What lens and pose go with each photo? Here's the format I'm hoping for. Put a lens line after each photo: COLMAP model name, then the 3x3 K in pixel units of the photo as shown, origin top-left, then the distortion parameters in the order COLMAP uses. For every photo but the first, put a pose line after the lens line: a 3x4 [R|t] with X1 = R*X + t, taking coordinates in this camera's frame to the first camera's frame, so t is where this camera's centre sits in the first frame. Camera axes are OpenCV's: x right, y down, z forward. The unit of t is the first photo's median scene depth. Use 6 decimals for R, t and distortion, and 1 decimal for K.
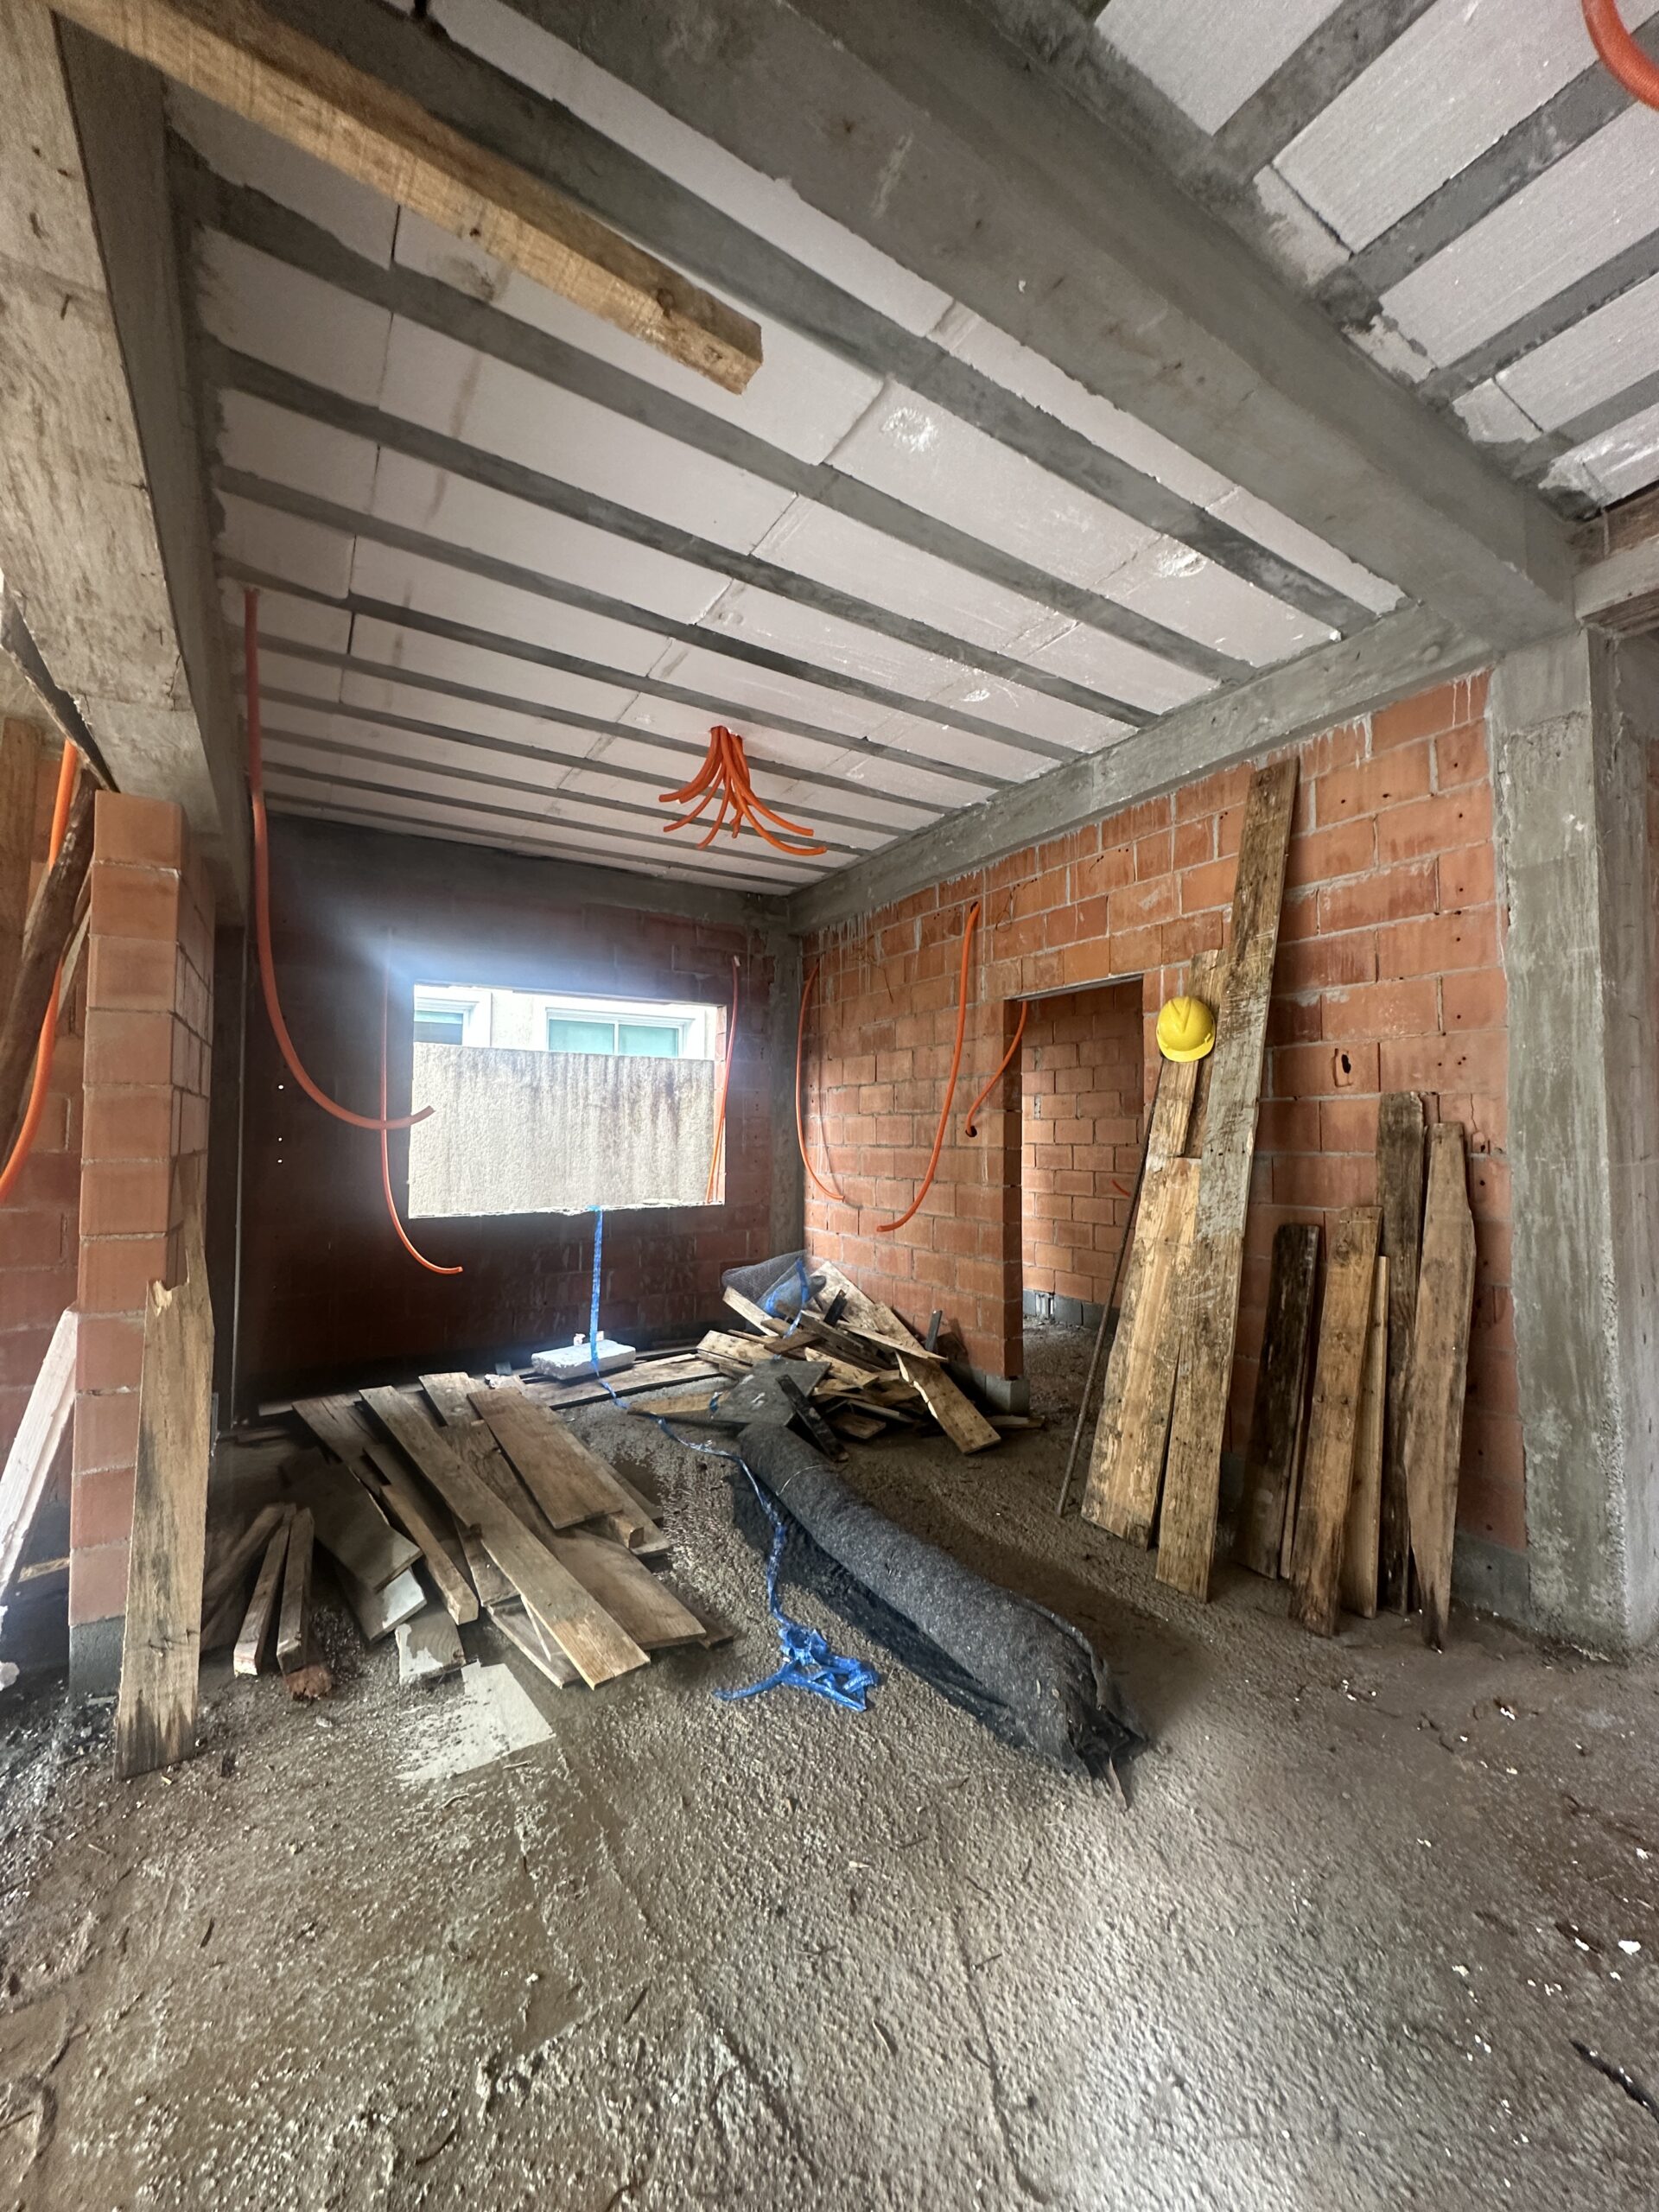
lens RADIAL K [[878.6, 0, 829.5], [0, 878.6, 1106.0], [0, 0, 1]] dist [-0.001138, -0.000280]
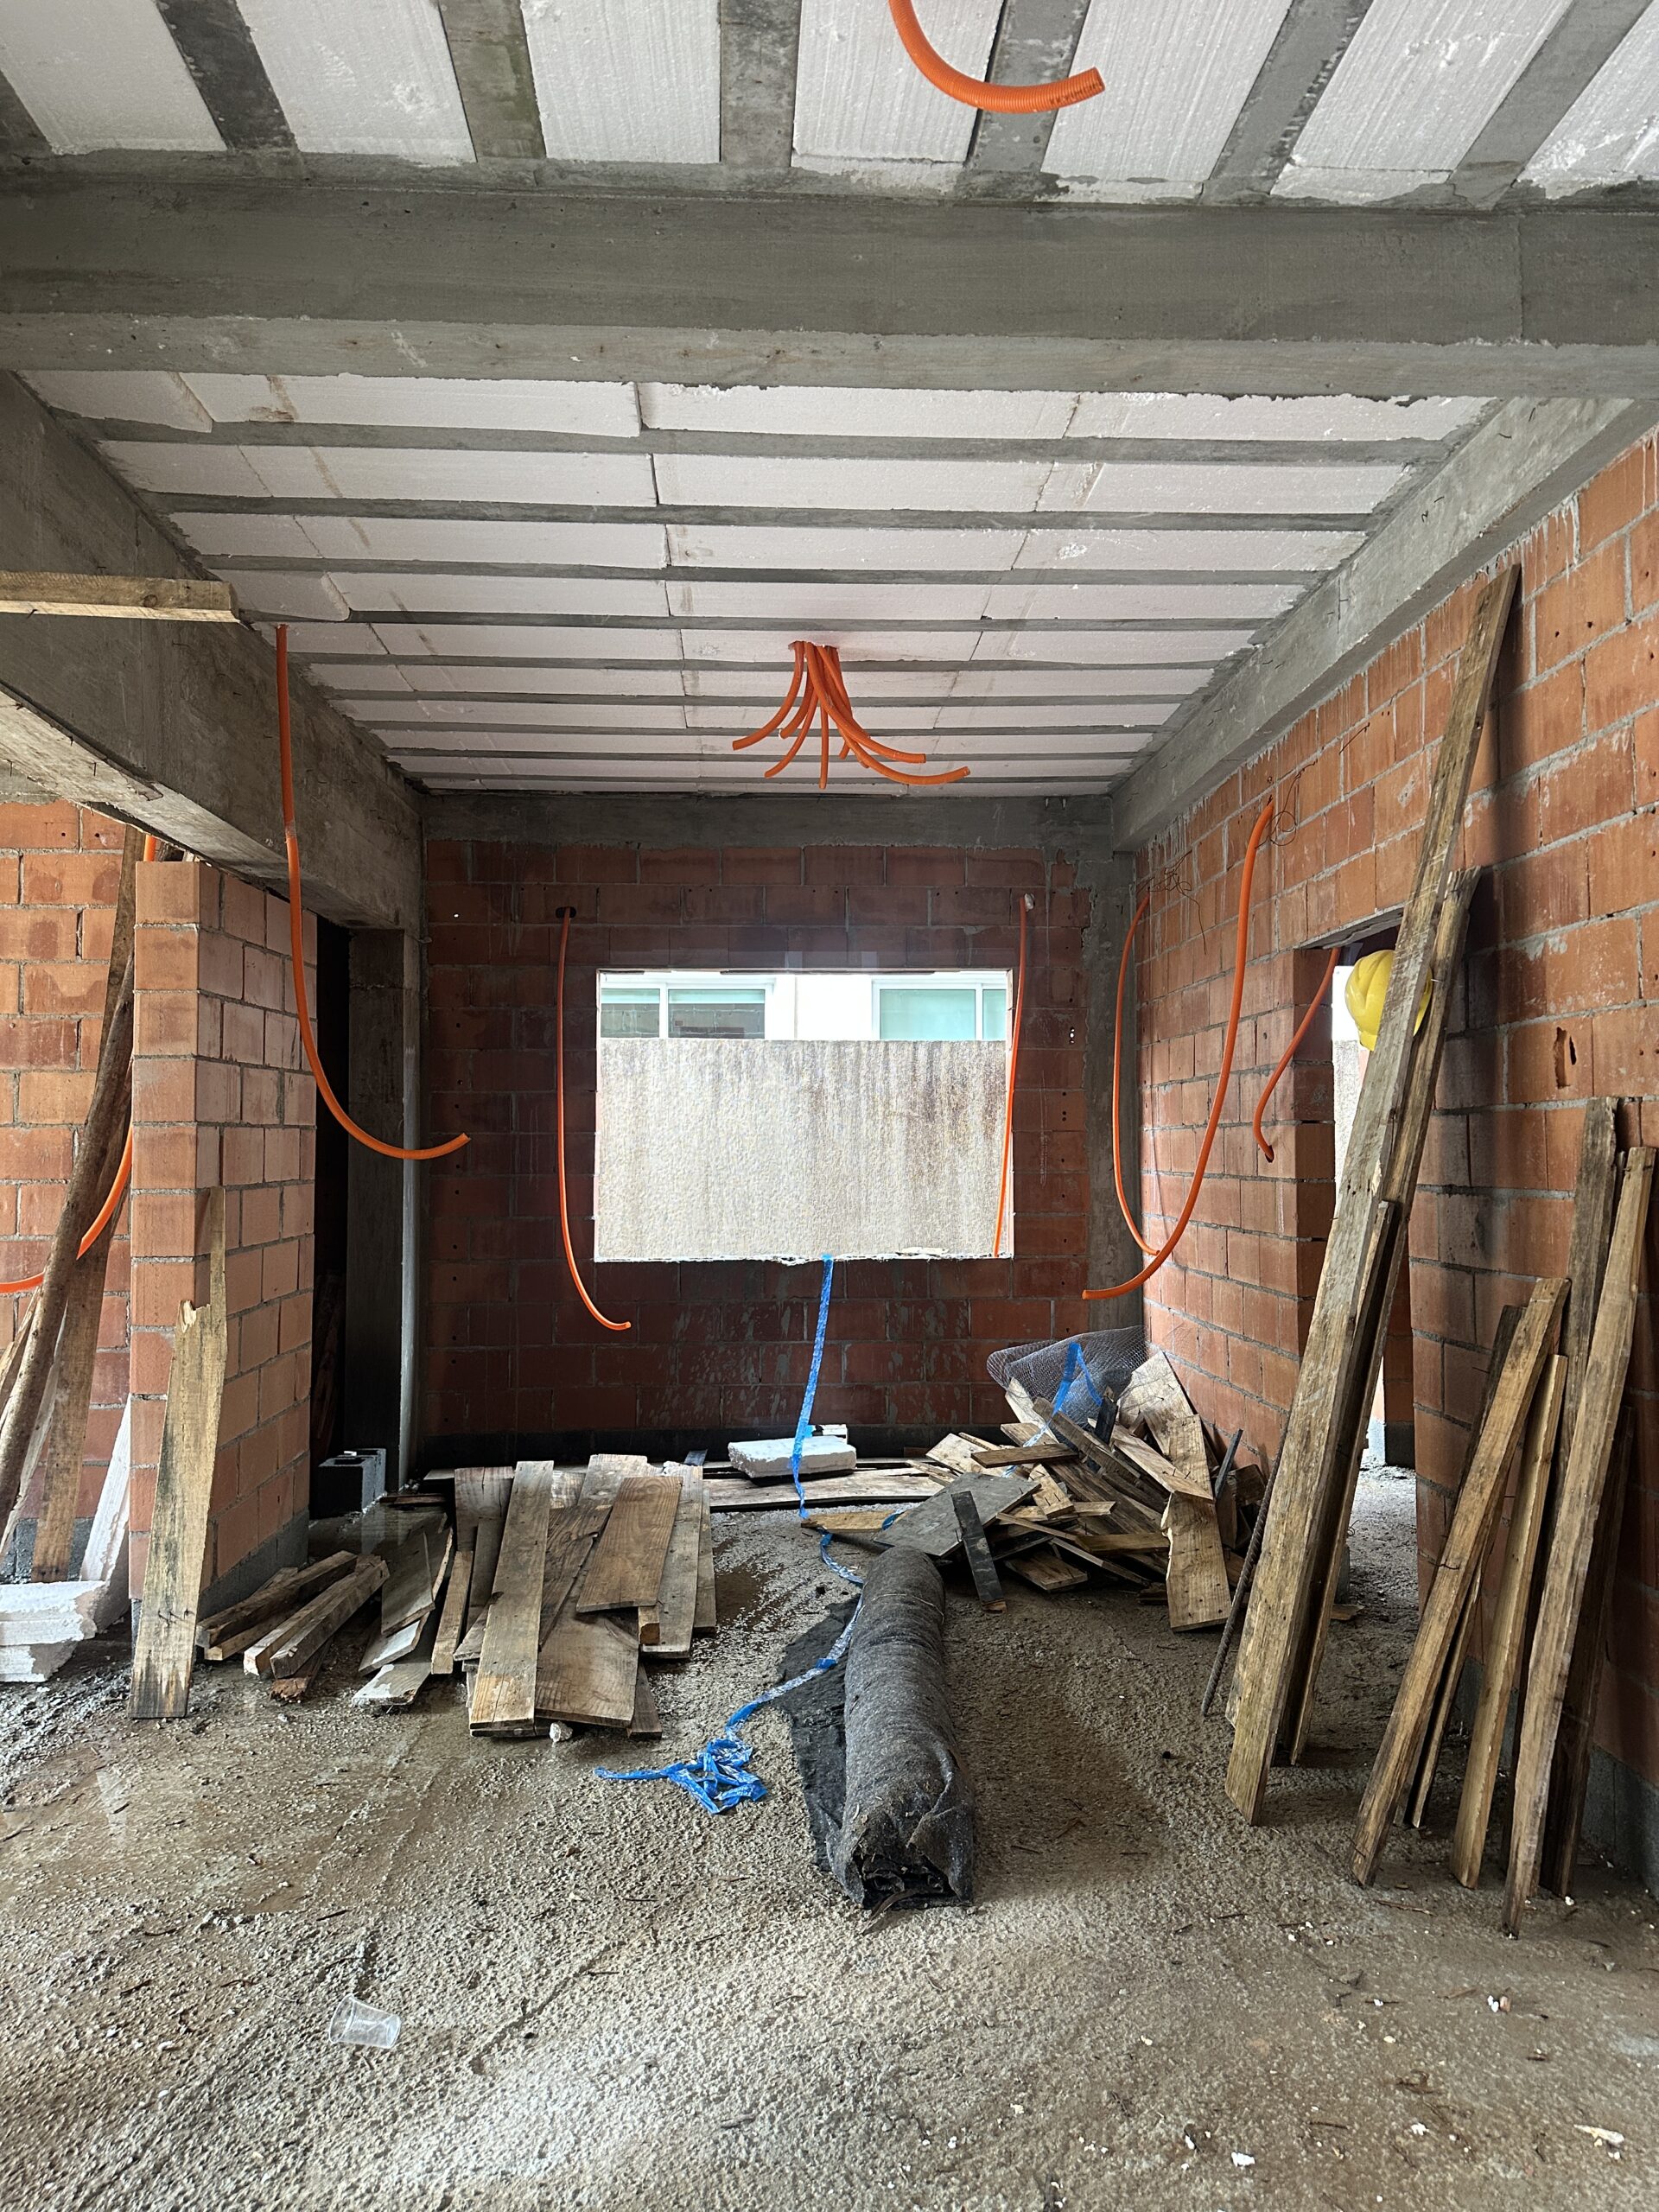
lens RADIAL K [[1537.5, 0, 829.5], [0, 1537.5, 1106.0], [0, 0, 1]] dist [0.132198, -0.230216]
pose [[0.873279, -0.018538, -0.486867, 0.548742], [0.021427, 0.999770, 0.000365, -0.017258], [0.486748, -0.010751, 0.873476, -0.193419]]
